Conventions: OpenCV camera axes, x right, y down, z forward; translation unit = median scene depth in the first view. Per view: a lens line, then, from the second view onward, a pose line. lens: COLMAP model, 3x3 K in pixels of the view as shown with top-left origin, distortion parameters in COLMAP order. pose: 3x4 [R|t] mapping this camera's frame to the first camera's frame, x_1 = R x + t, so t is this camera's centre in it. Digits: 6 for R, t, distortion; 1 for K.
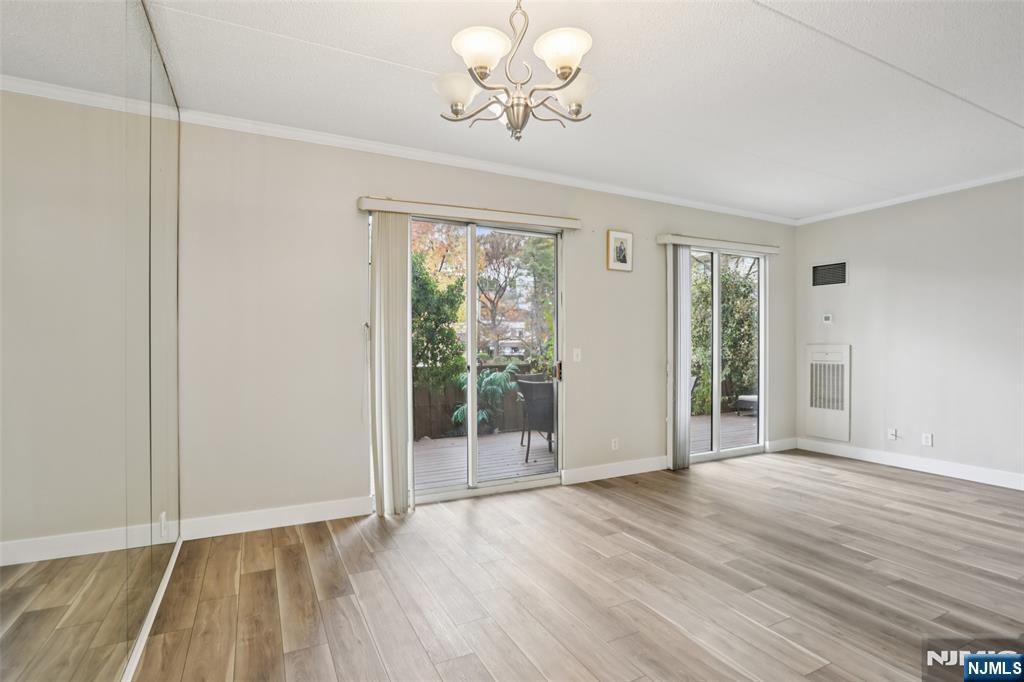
lens RADIAL K [[498.4, 0, 511.9], [0, 498.4, 343.7], [0, 0, 1]] dist [-0.021985, 0.006205]
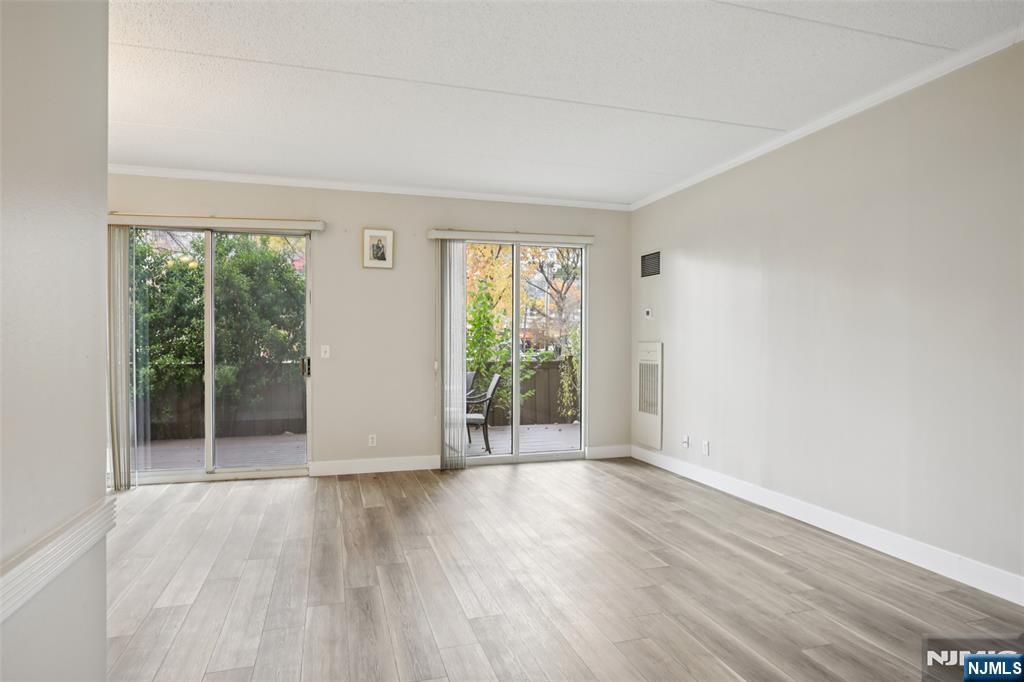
lens RADIAL K [[579.5, 0, 508.2], [0, 579.5, 339.5], [0, 0, 1]] dist [-0.042662, 0.018386]
pose [[0.984570, 0.001089, -0.174987, 0.684471], [-0.001490, 0.999997, -0.002164, -0.000516], [0.174984, 0.002392, 0.984568, -0.103076]]
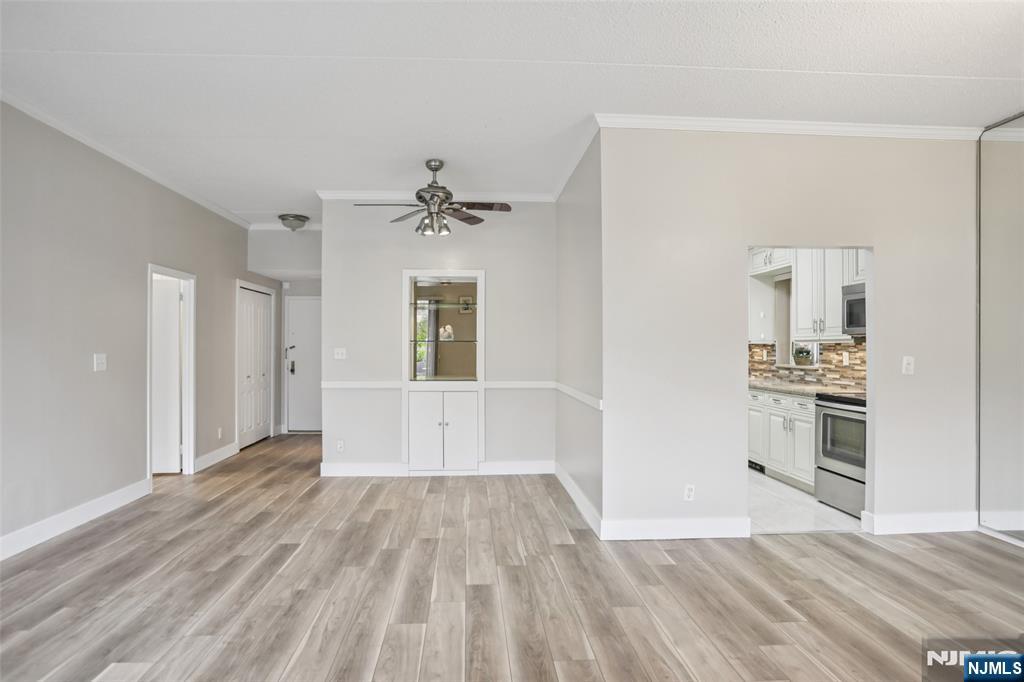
lens RADIAL K [[579.5, 0, 504.6], [0, 579.5, 349.8], [0, 0, 1]] dist [-0.042662, 0.018386]
pose [[-0.916927, -0.001909, 0.399049, 0.262351], [-0.001968, 0.999998, 0.000262, 0.002231], [-0.399049, -0.000545, -0.916929, 0.906586]]
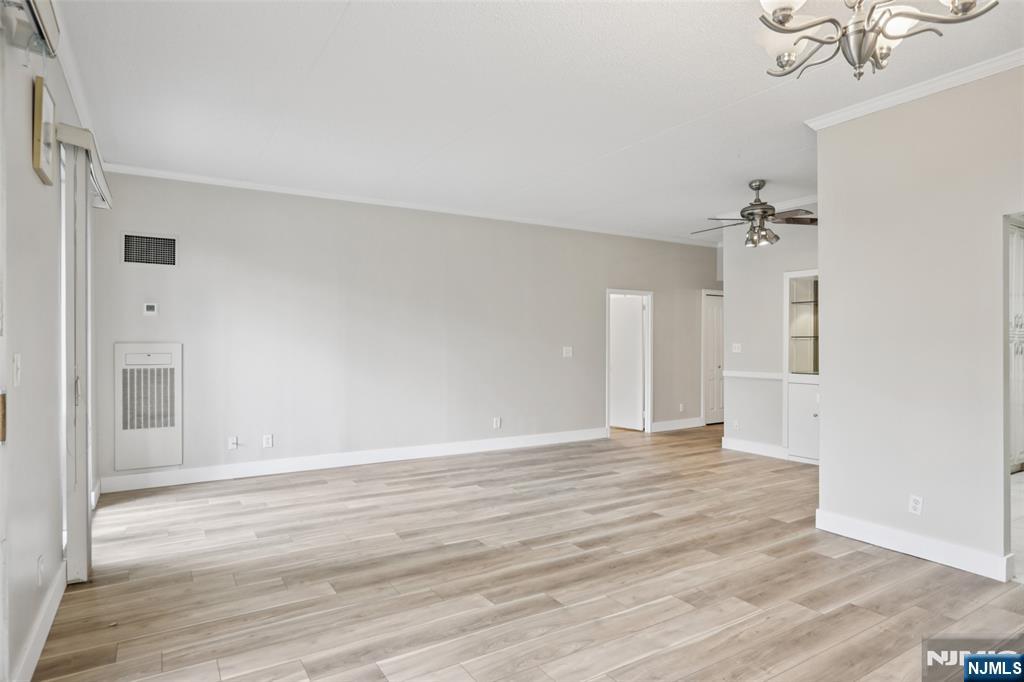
lens RADIAL K [[579.5, 0, 496.2], [0, 579.5, 348.4], [0, 0, 1]] dist [-0.042662, 0.018386]
pose [[-0.071869, -0.010464, 0.997359, -0.326039], [-0.003210, 0.999942, 0.010260, -0.000889], [-0.997409, -0.002464, -0.071898, 0.642580]]
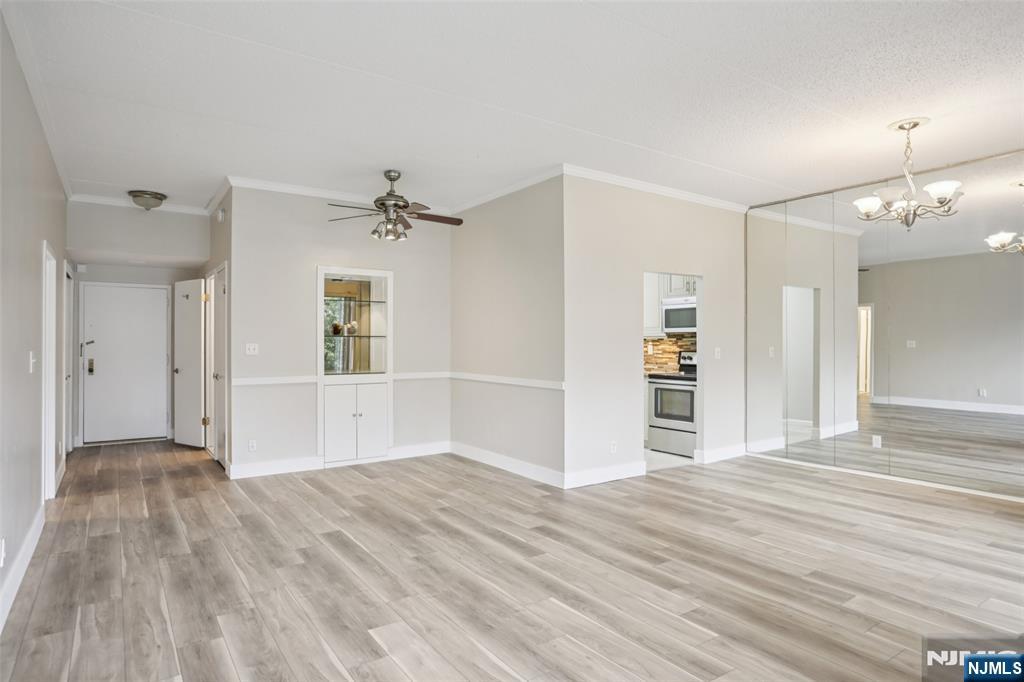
lens RADIAL K [[579.5, 0, 509.5], [0, 579.5, 337.4], [0, 0, 1]] dist [-0.042662, 0.018386]
pose [[-0.990952, 0.001495, -0.134208, 0.694414], [0.003031, 0.999932, -0.011238, 0.002560], [0.134182, -0.011543, -0.990890, 1.144068]]
